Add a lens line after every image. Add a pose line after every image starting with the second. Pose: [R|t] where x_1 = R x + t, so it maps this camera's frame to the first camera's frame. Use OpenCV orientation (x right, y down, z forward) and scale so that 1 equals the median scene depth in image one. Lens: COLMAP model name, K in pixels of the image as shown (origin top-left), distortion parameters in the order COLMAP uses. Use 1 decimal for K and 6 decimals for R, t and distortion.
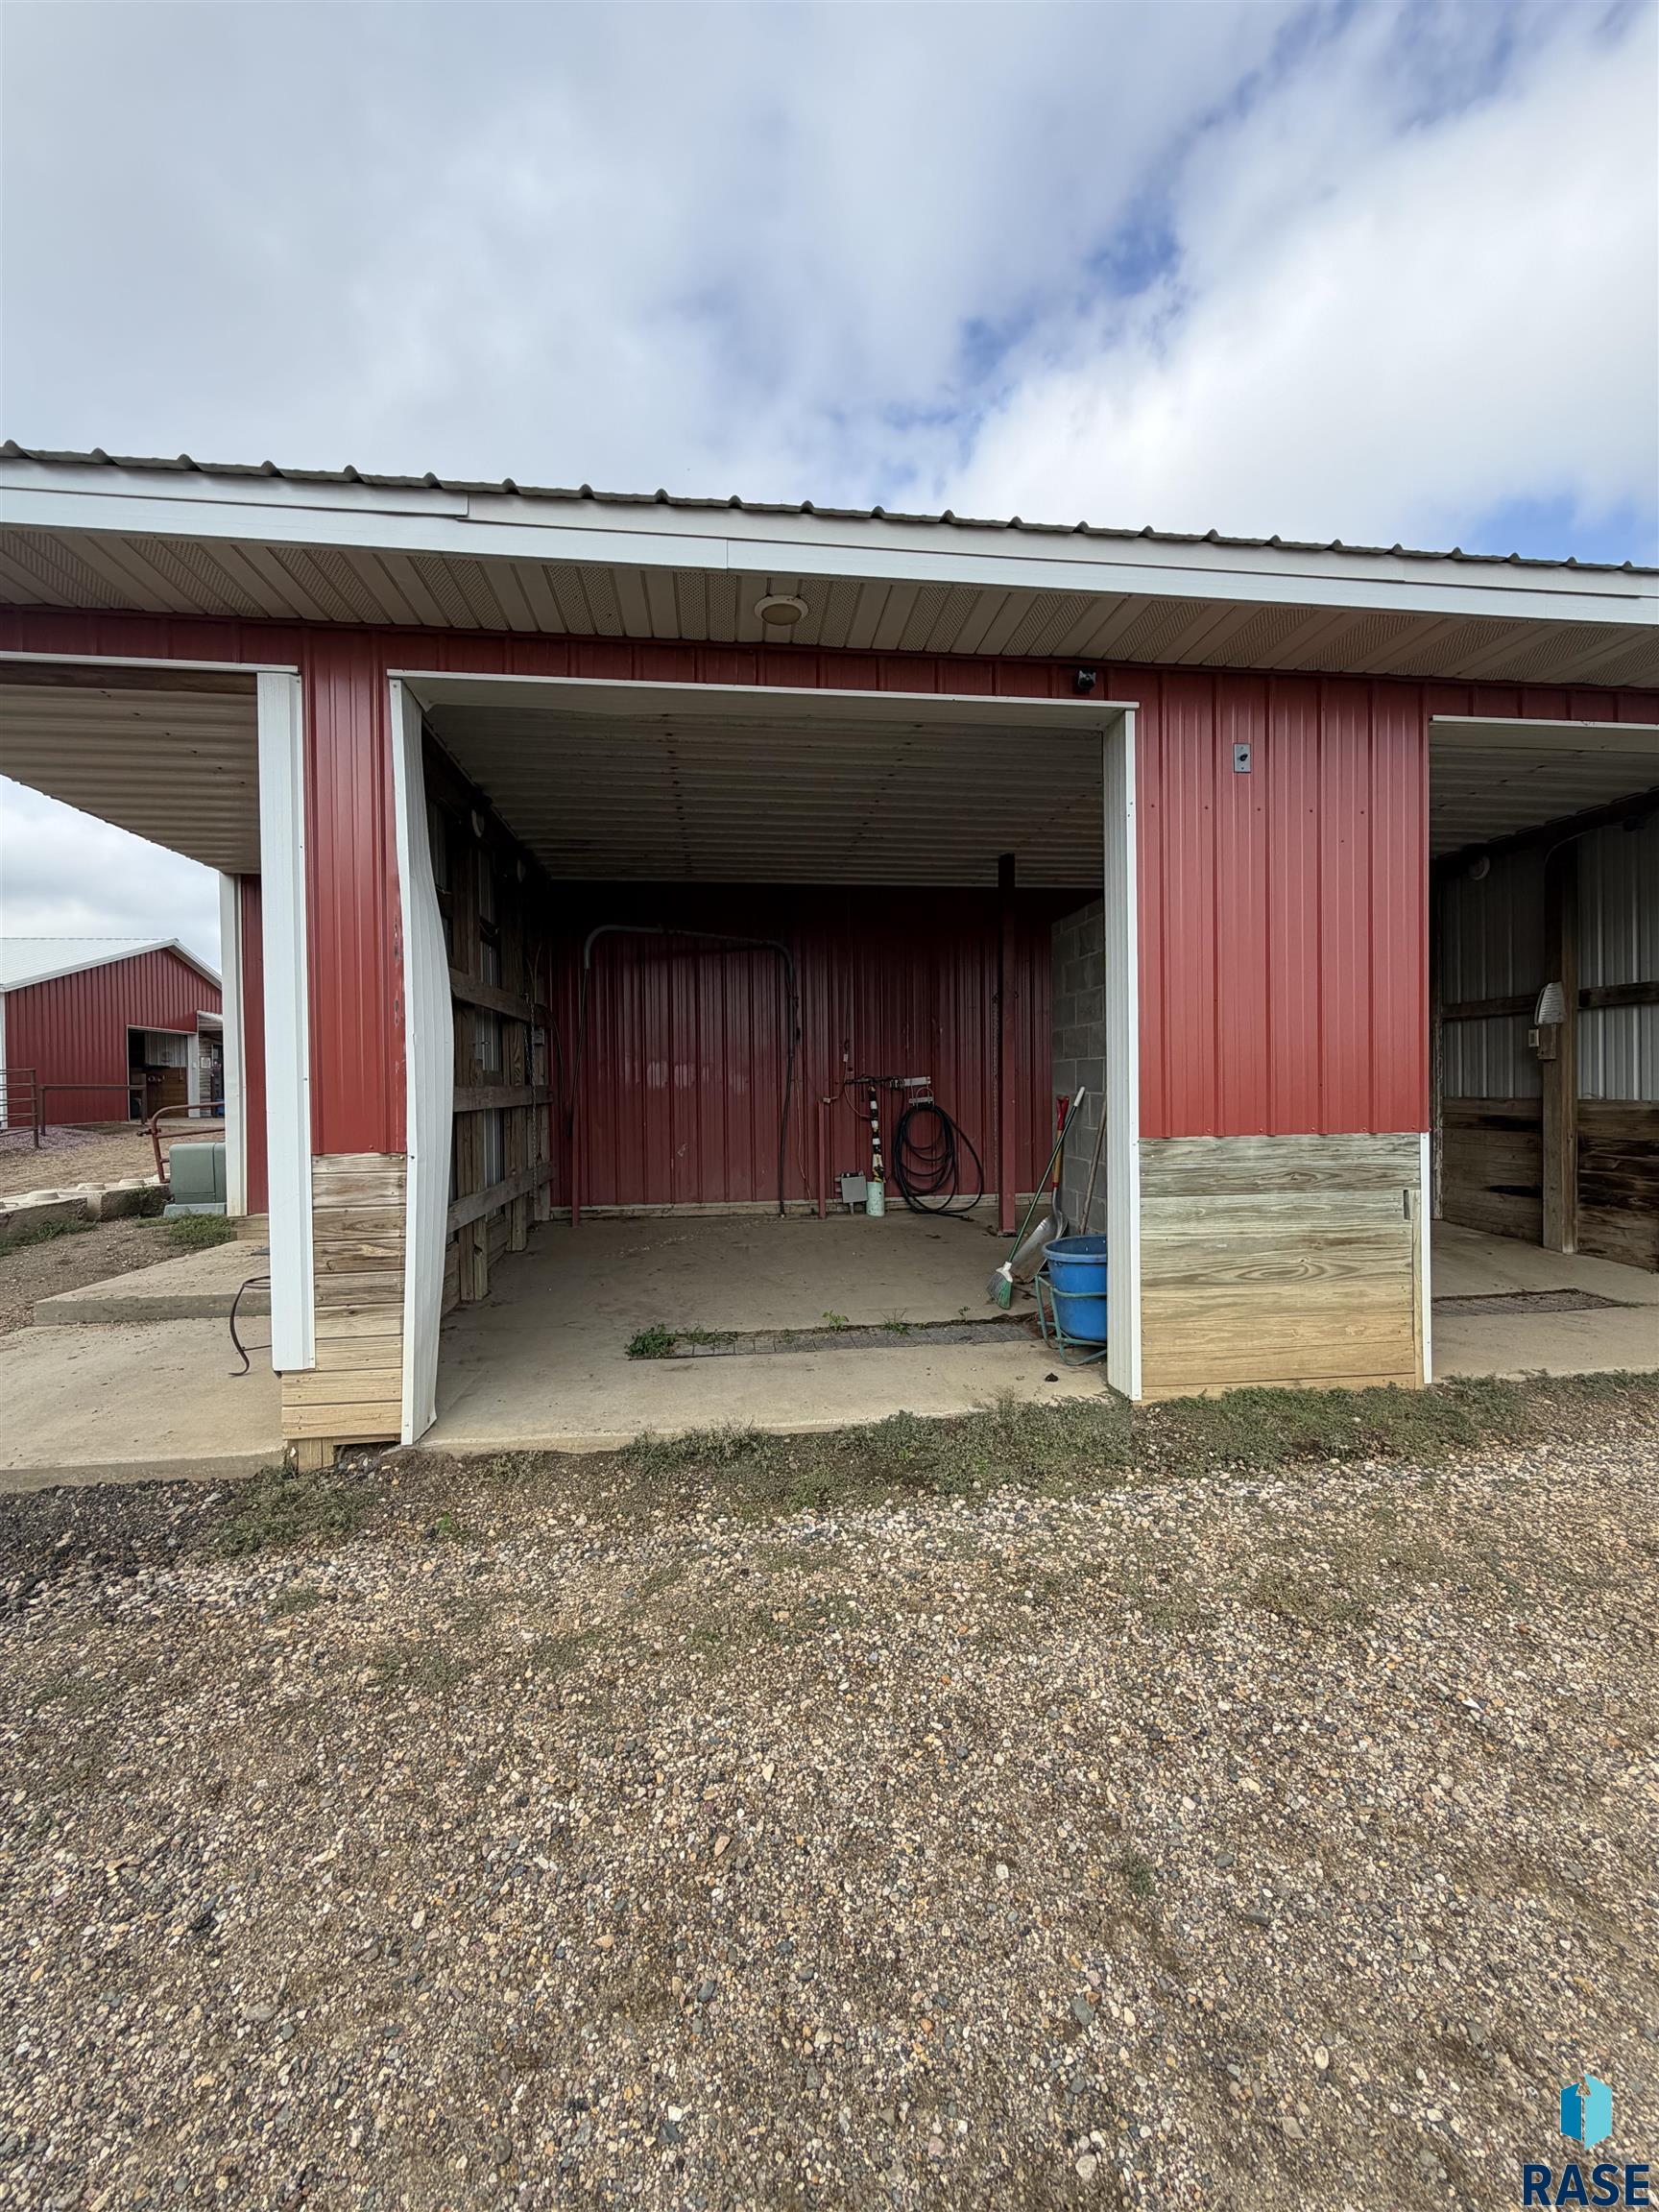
lens RADIAL K [[888.0, 0, 840.9], [0, 888.0, 1109.5], [0, 0, 1]] dist [0.007288, -0.000224]
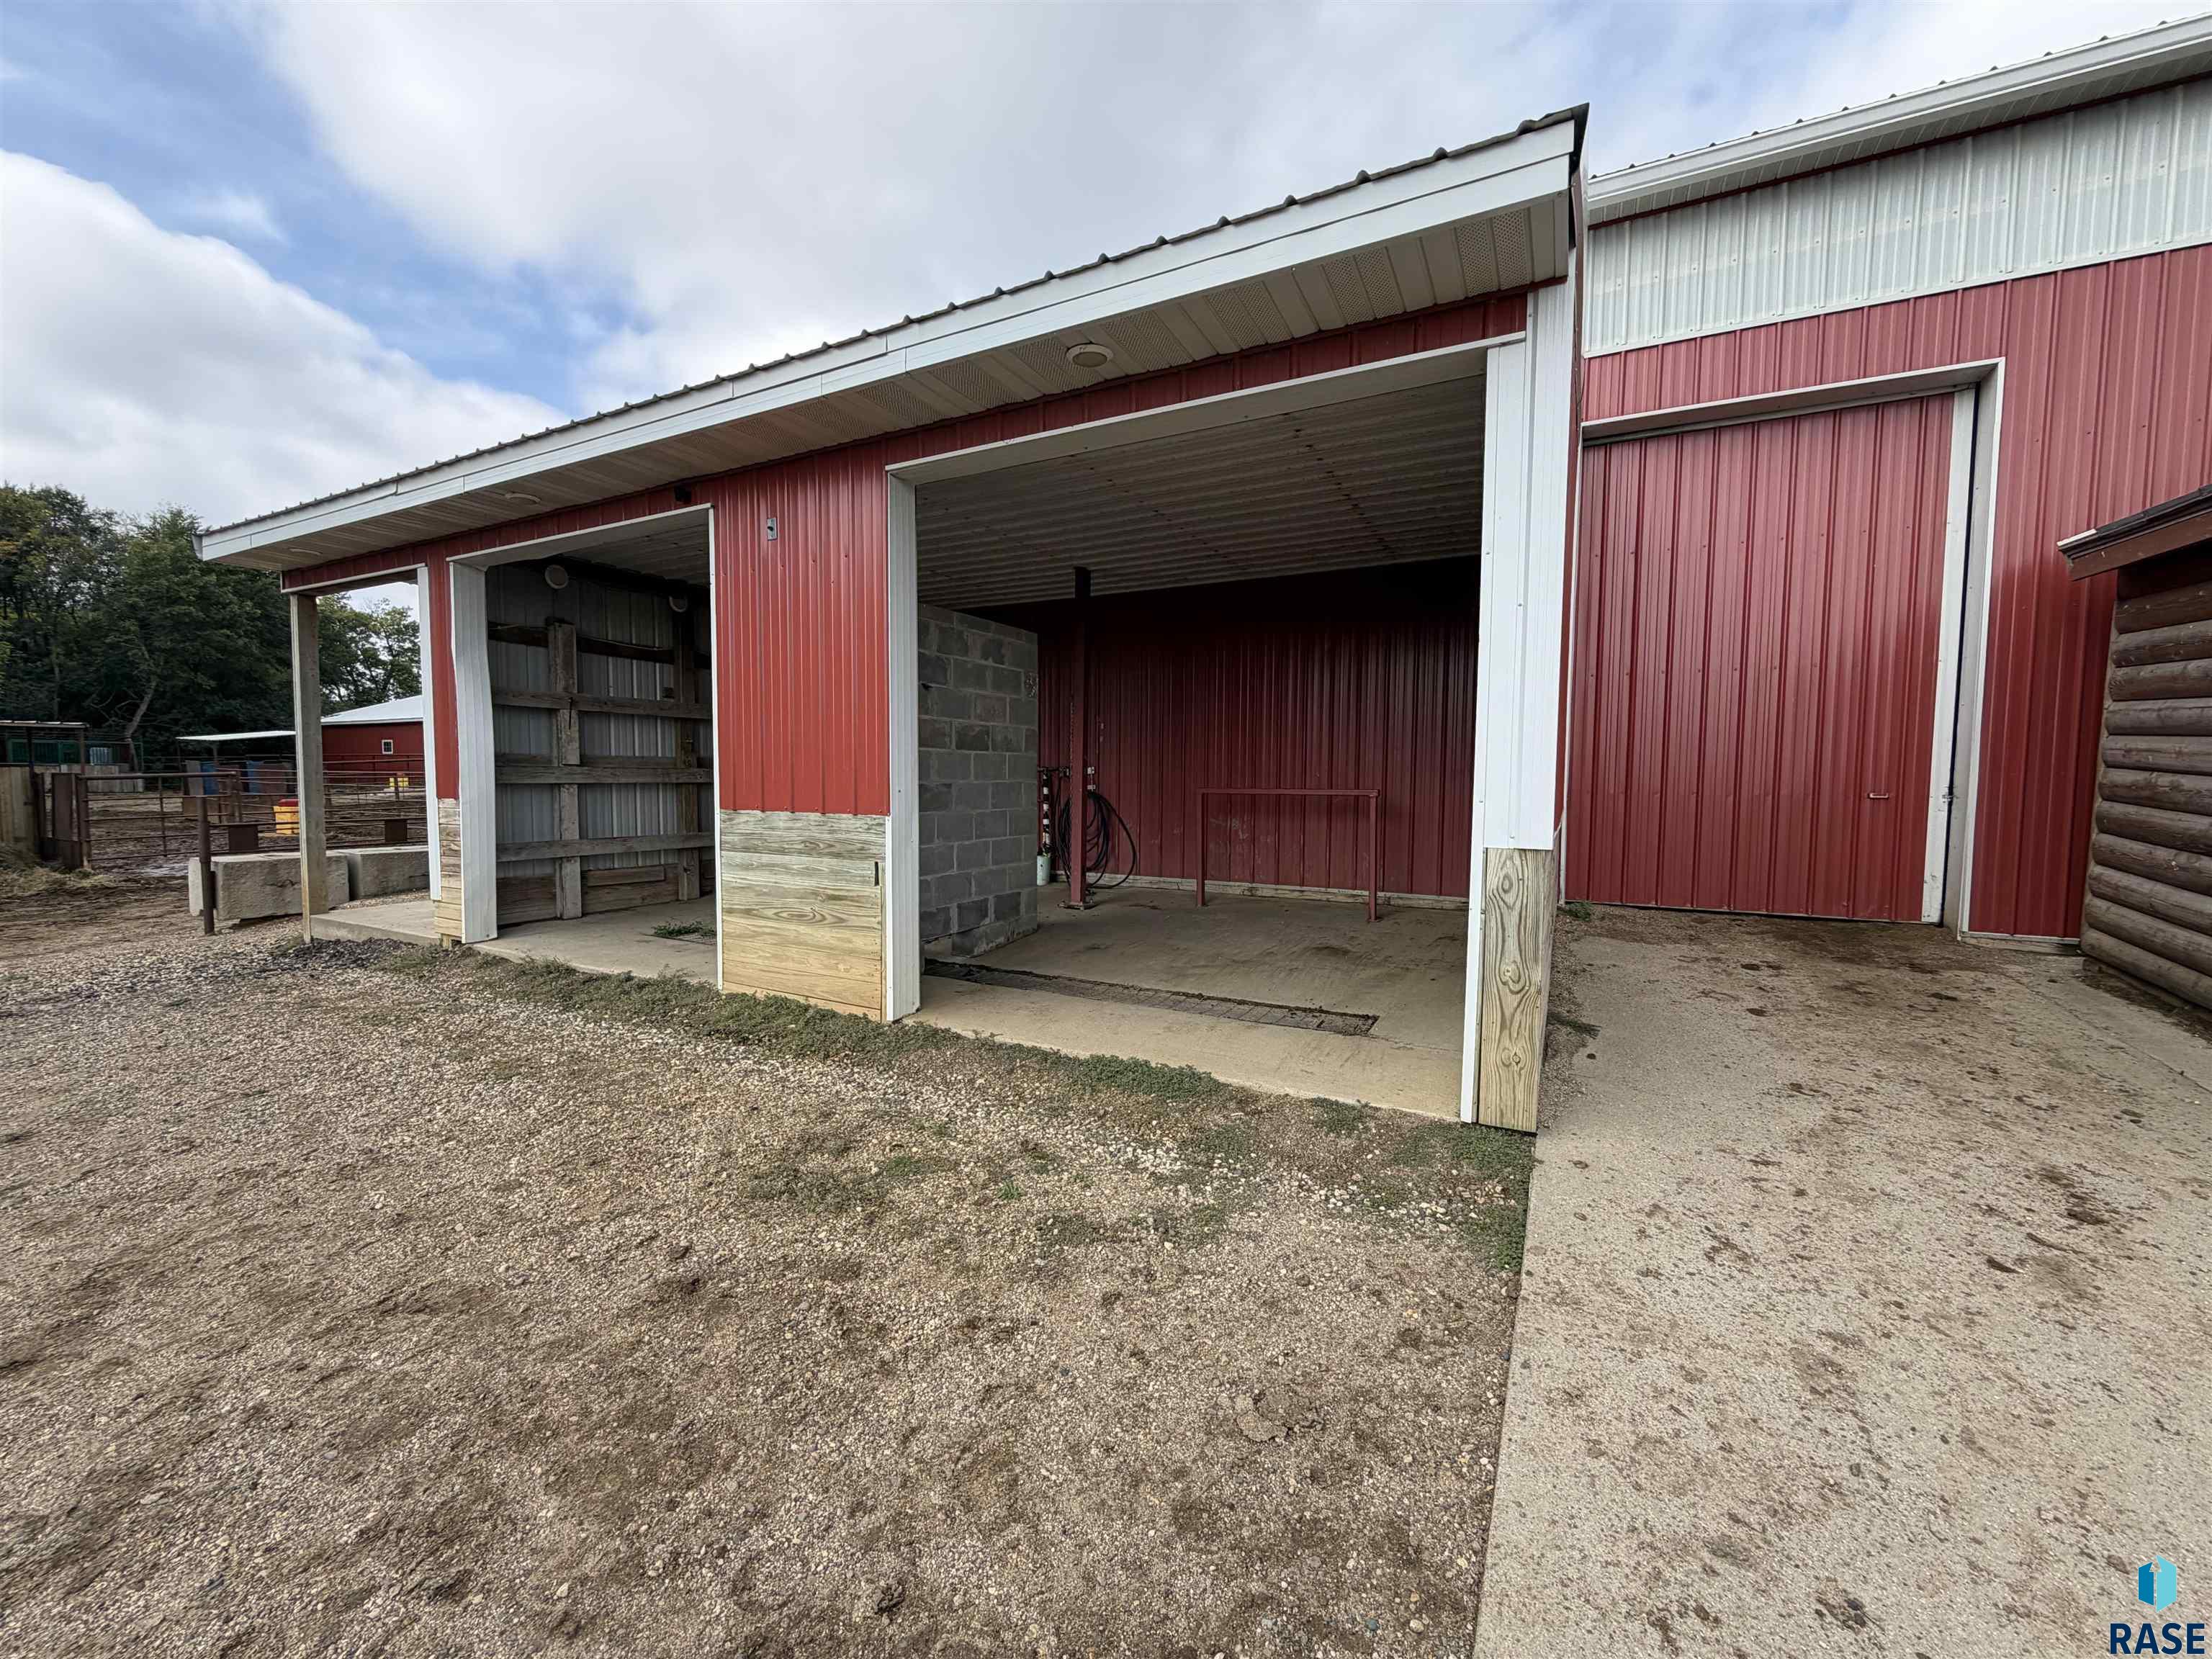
lens RADIAL K [[888.0, 0, 1095.2], [0, 888.0, 822.3], [0, 0, 1]] dist [0.007288, -0.000224]
pose [[0.810937, 0.046282, -0.583300, 0.326607], [-0.030679, 0.998859, 0.036603, -0.002144], [0.584328, -0.011787, 0.811432, 0.036471]]
